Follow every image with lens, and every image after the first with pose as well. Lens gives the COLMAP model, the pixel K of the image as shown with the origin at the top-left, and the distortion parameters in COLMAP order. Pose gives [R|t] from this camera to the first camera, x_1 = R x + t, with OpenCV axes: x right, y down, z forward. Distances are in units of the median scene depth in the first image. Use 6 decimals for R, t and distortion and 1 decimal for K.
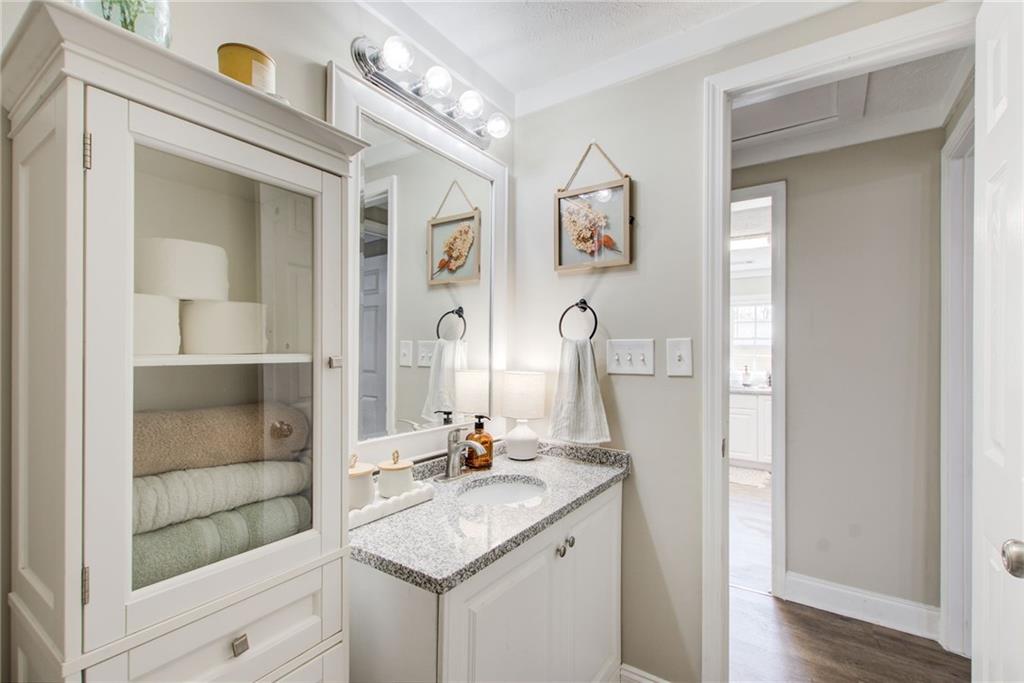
lens RADIAL K [[452.6, 0, 513.2], [0, 452.6, 346.6], [0, 0, 1]] dist [0.000662, 0.000012]
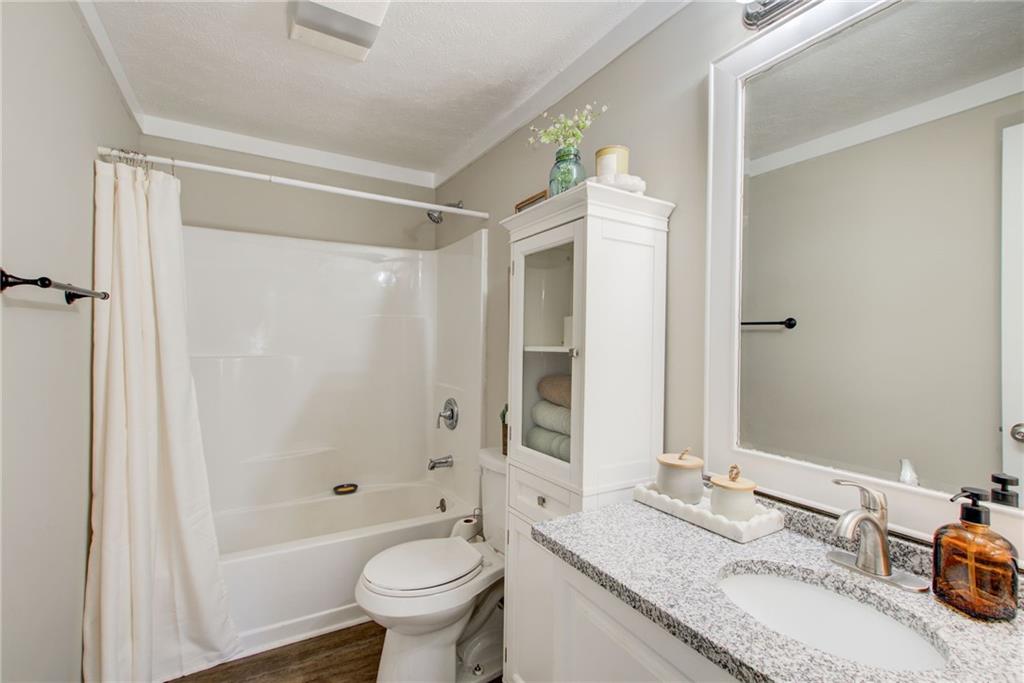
lens RADIAL K [[452.6, 0, 512.1], [0, 452.6, 346.0], [0, 0, 1]] dist [0.000662, 0.000012]
pose [[-0.428511, -0.002163, -0.903534, 0.817865], [0.001161, 0.999995, -0.002944, 0.014795], [0.903536, -0.002311, -0.428506, 1.213942]]
